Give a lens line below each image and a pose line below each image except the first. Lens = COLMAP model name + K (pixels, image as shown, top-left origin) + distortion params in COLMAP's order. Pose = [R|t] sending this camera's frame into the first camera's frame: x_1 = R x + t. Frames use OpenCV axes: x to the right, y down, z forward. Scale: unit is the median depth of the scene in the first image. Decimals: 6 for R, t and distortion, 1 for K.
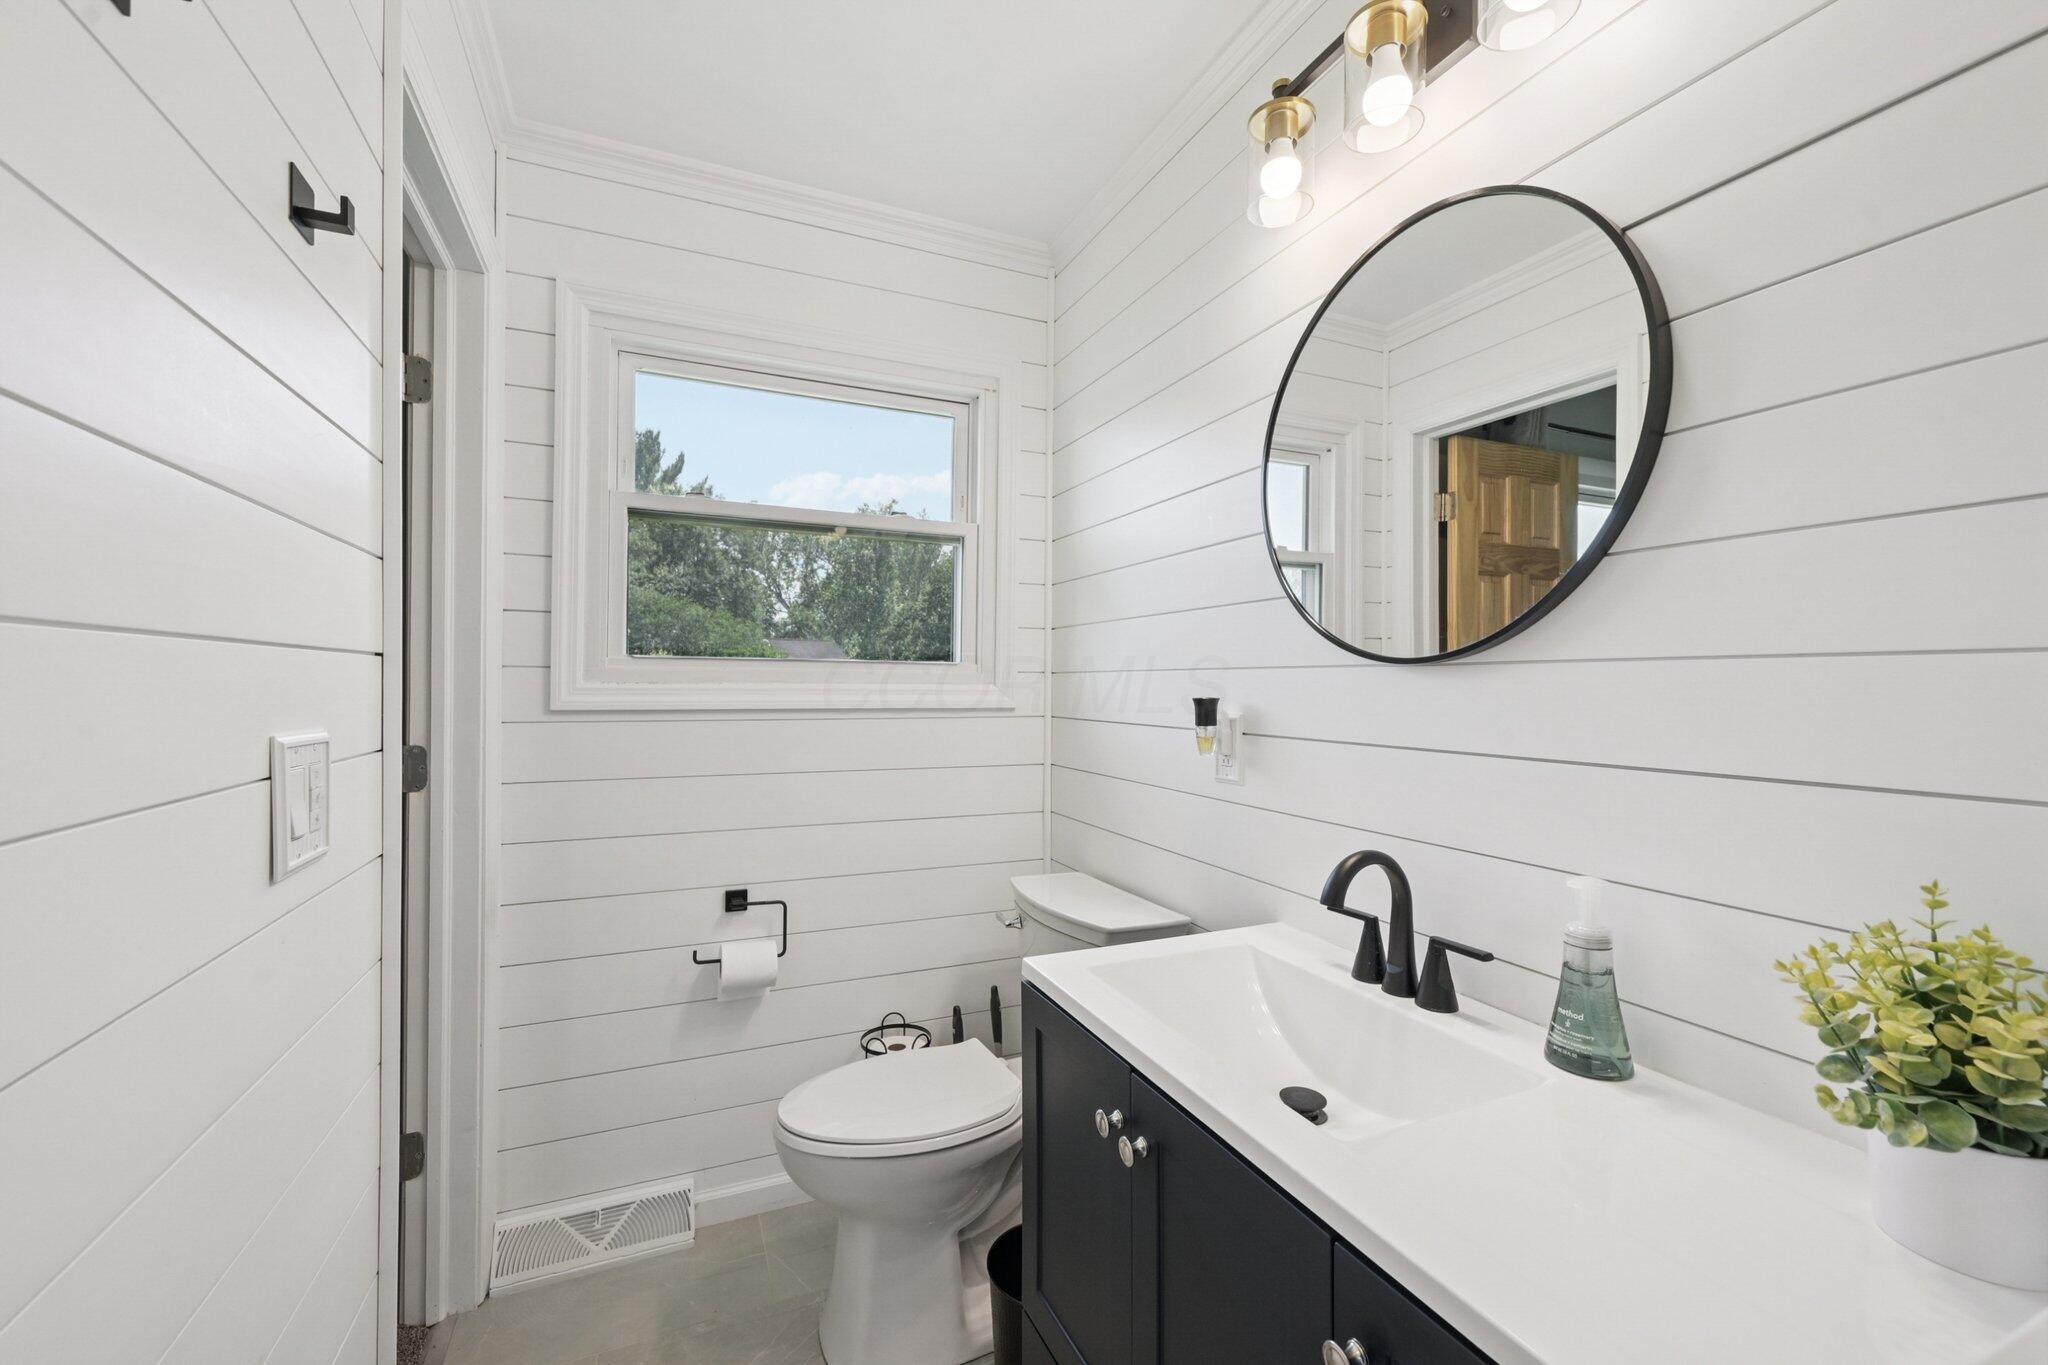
lens RADIAL K [[818.8, 0, 1019.3], [0, 818.8, 701.1], [0, 0, 1]] dist [0.000796, 0.000351]
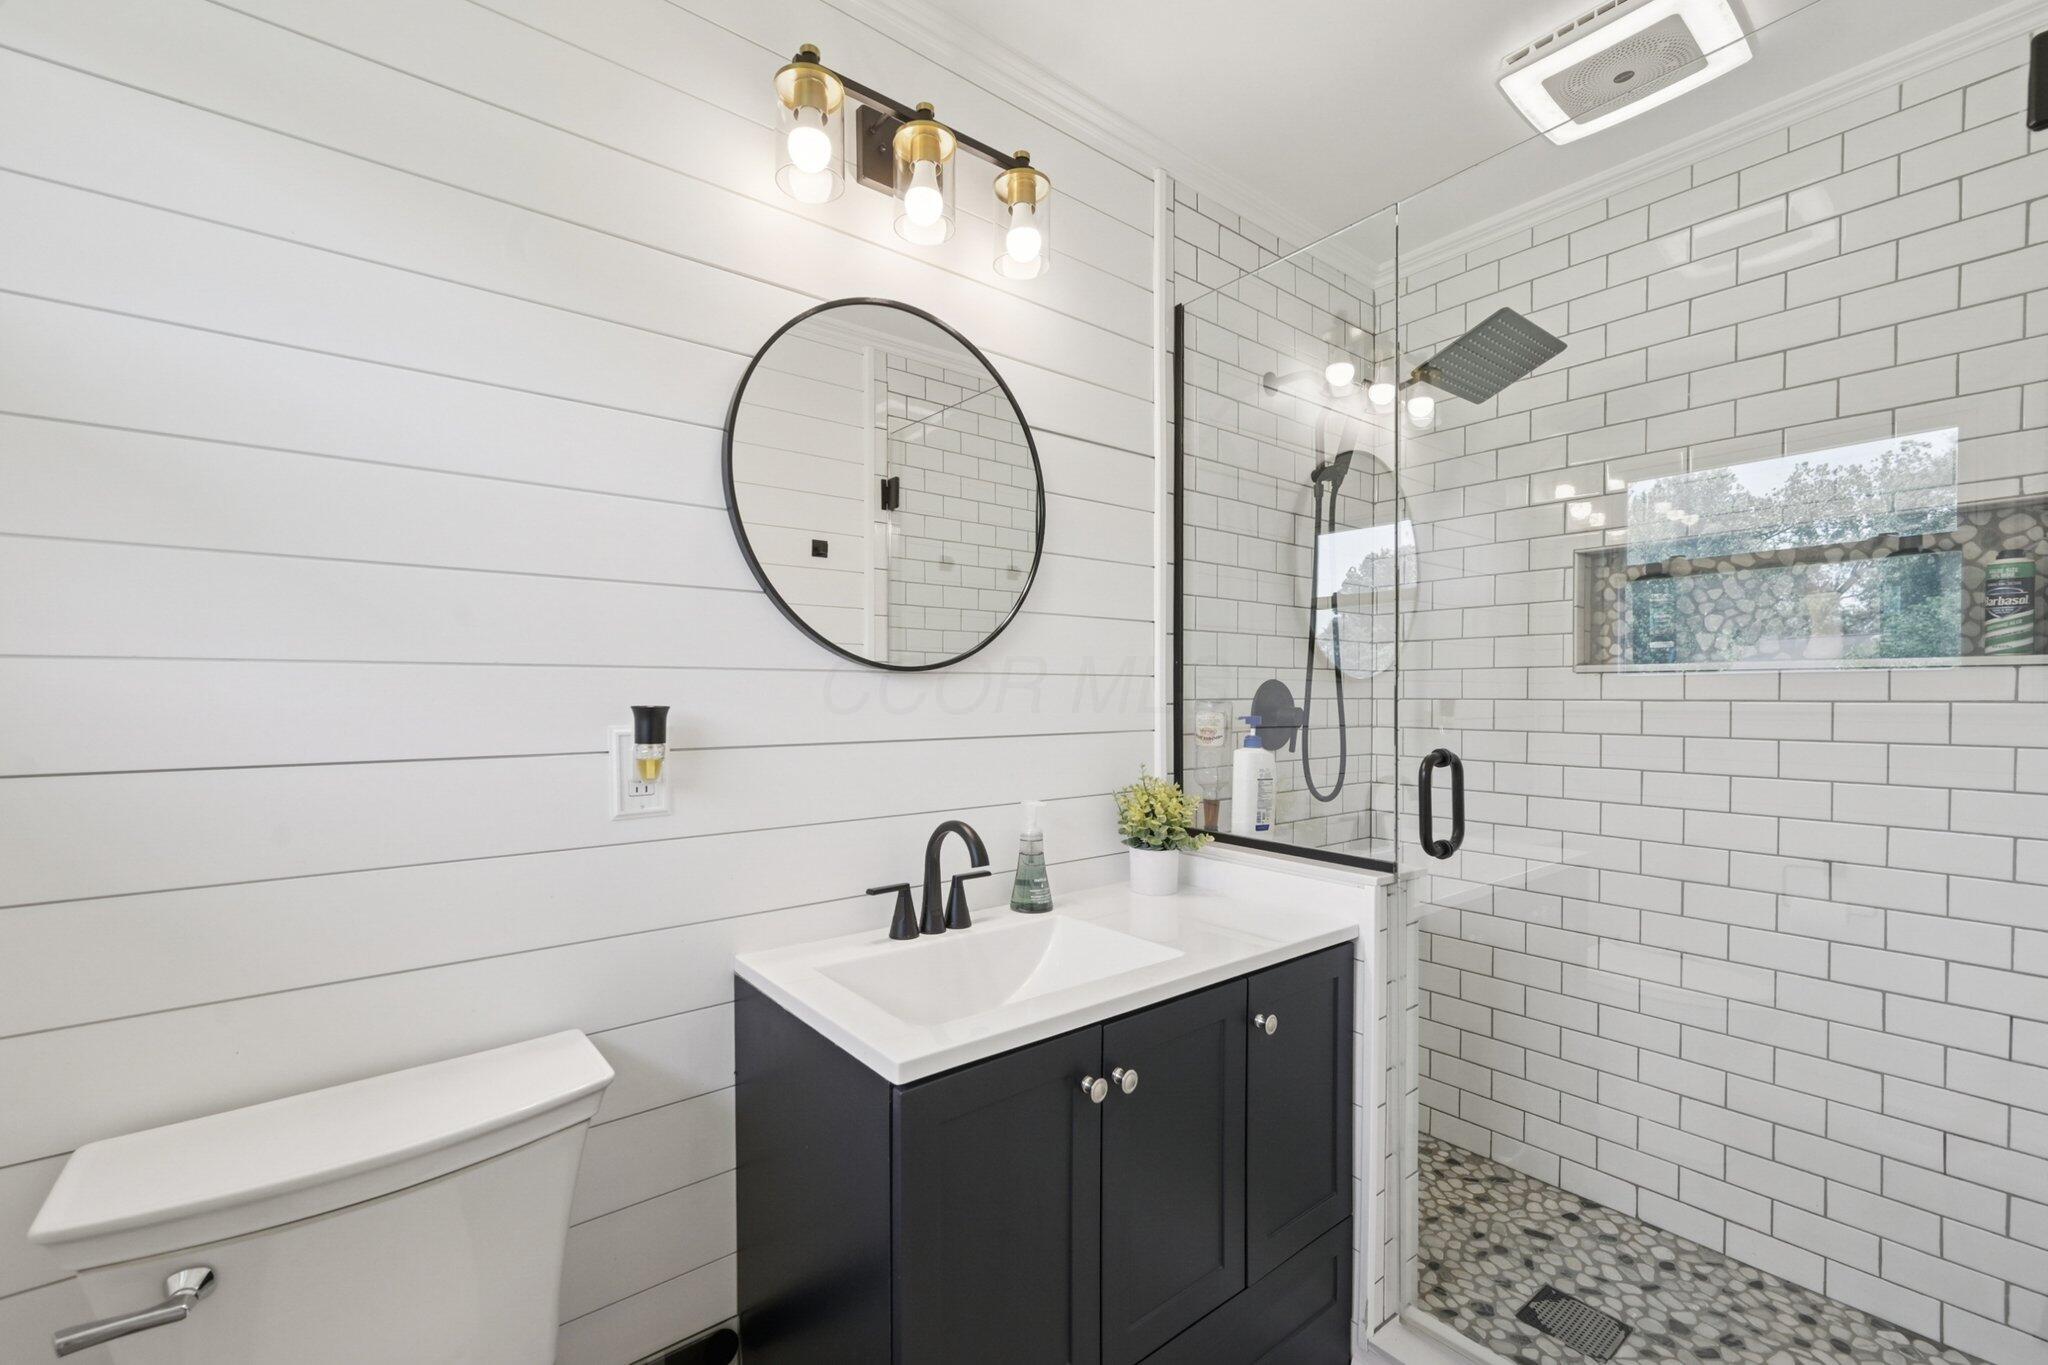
lens RADIAL K [[818.8, 0, 1019.3], [0, 818.8, 701.1], [0, 0, 1]] dist [0.000796, 0.000351]
pose [[-0.229313, -0.027355, 0.972968, -0.737516], [0.012006, 0.999449, 0.030929, -0.035206], [-0.973279, 0.018773, -0.228858, 1.092752]]
